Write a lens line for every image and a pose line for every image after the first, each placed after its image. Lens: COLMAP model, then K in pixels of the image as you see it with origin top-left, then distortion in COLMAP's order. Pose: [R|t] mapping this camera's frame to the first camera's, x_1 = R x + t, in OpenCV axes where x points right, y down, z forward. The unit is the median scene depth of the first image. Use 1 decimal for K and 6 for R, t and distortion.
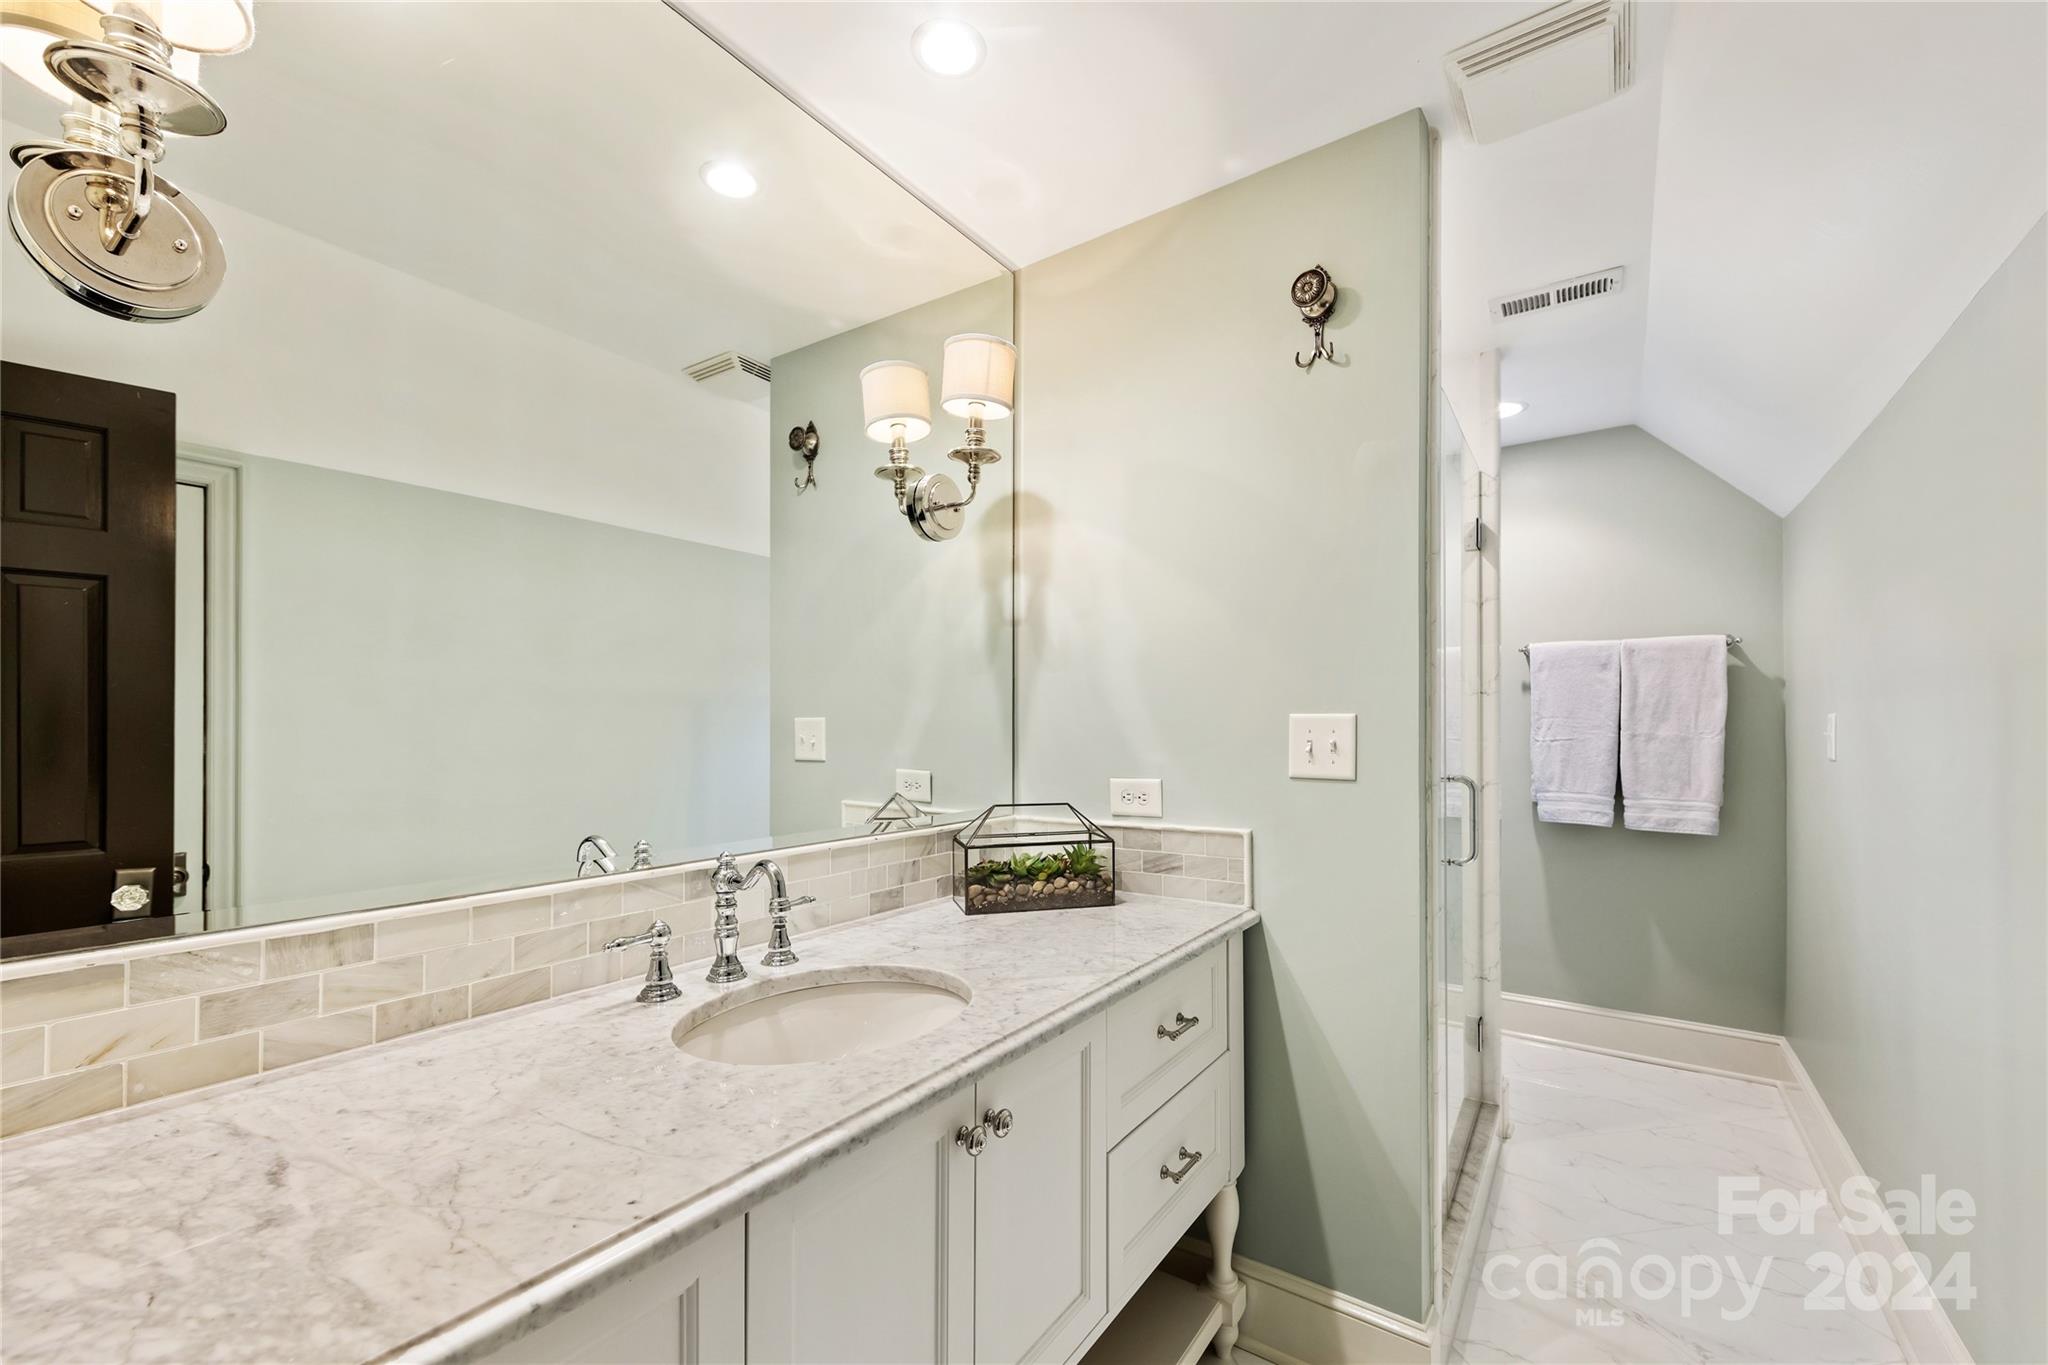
lens RADIAL K [[807.8, 0, 1060.1], [0, 807.8, 726.9], [0, 0, 1]] dist [0.000375, 0.000767]
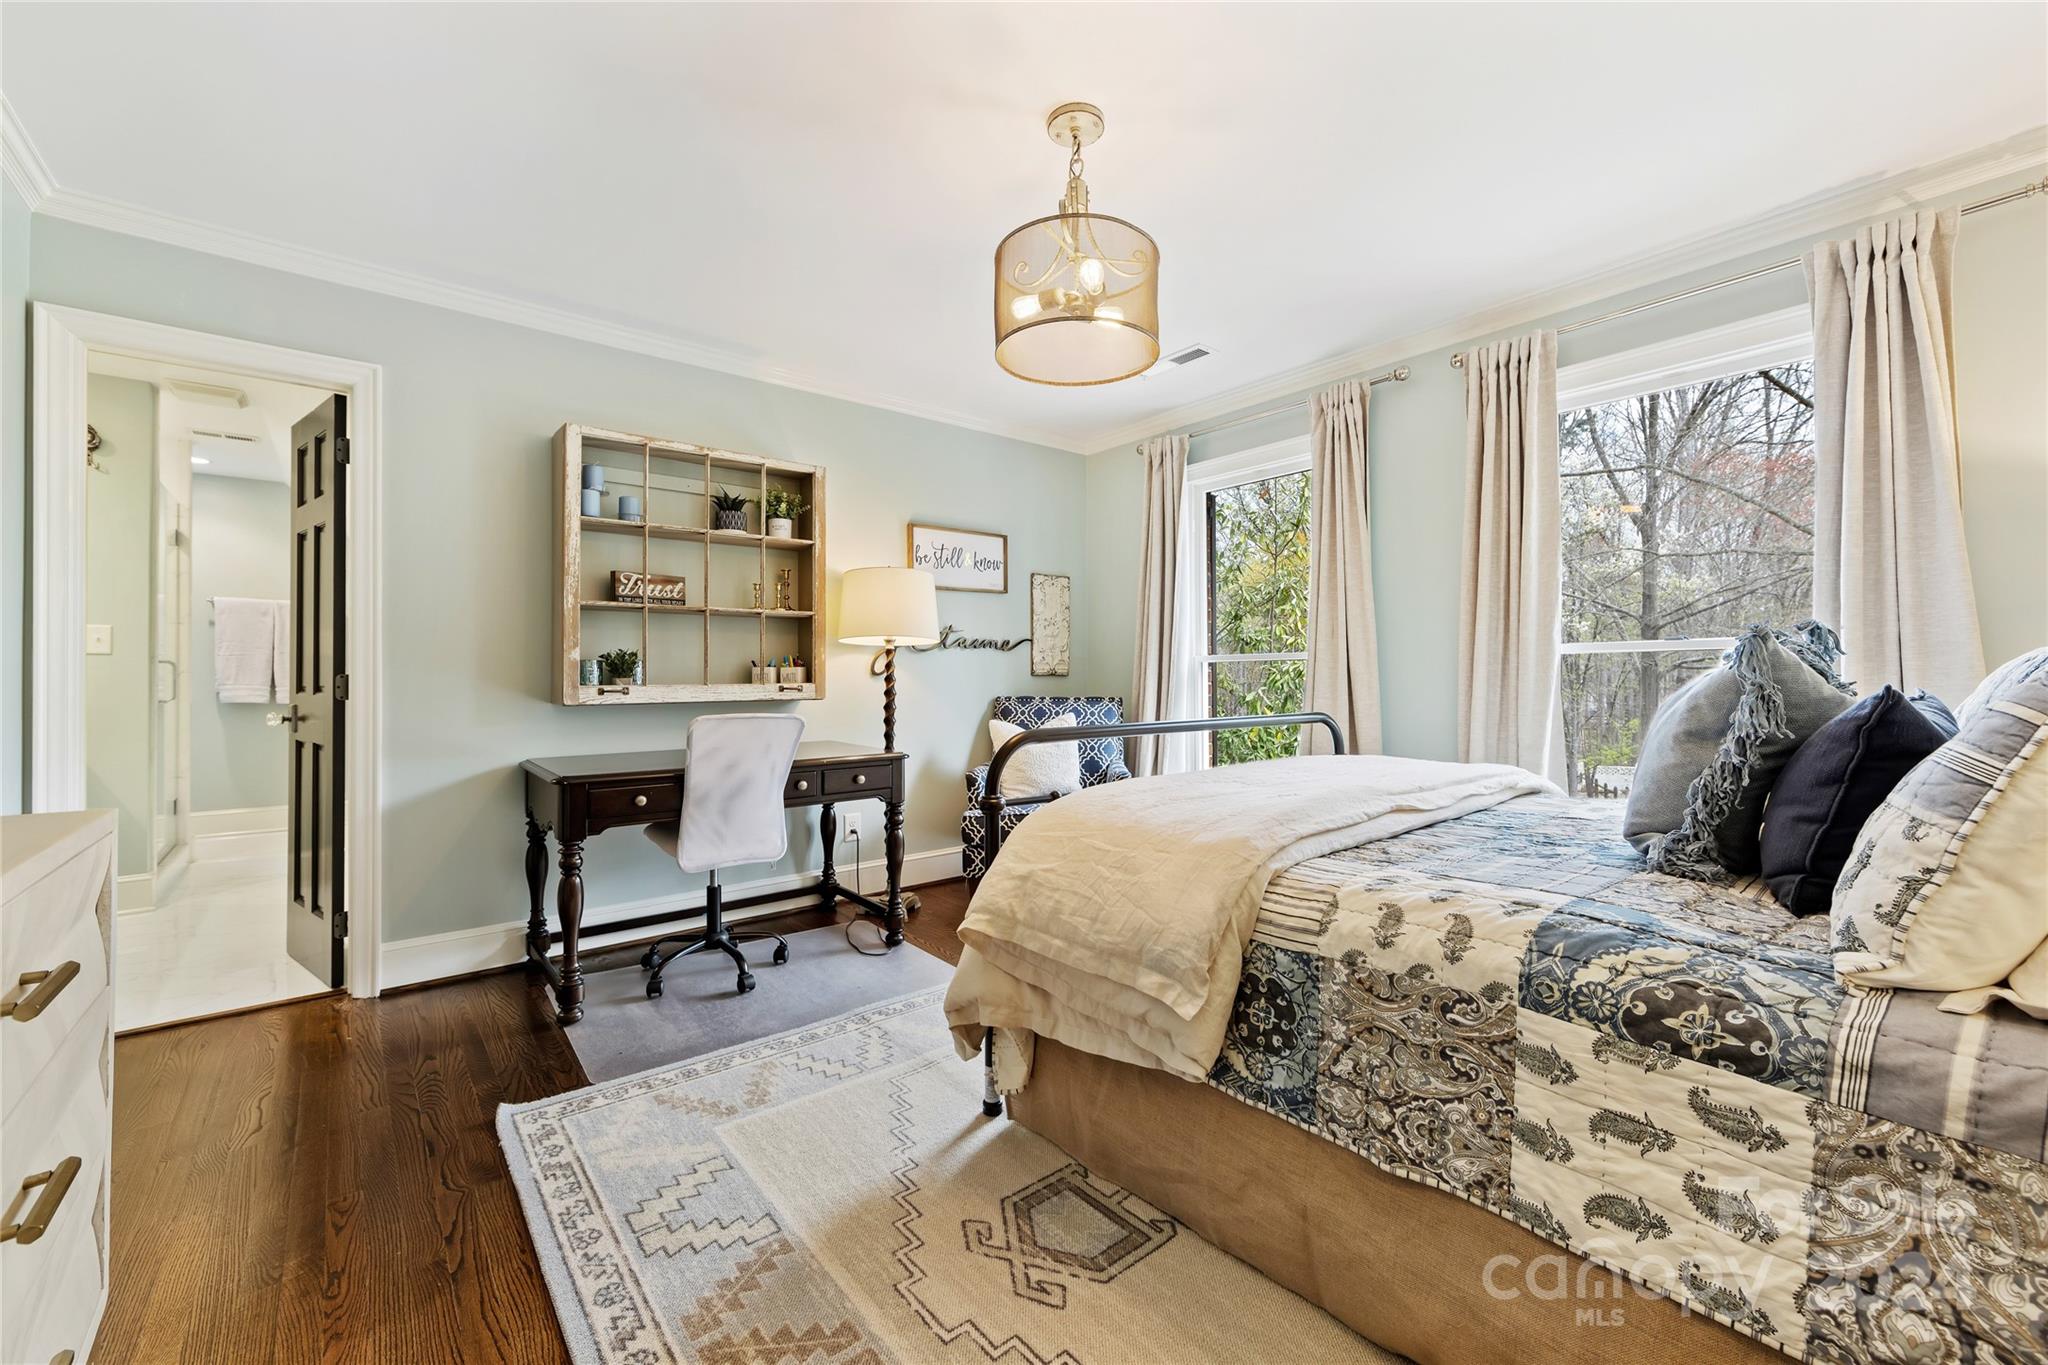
lens RADIAL K [[807.8, 0, 1025.9], [0, 807.8, 680.5], [0, 0, 1]] dist [0.000375, 0.000767]
pose [[0.269664, 0.004176, 0.962946, -0.723173], [-0.005230, 0.999982, -0.002872, 0.082376], [-0.962940, -0.004261, 0.269681, -1.341320]]
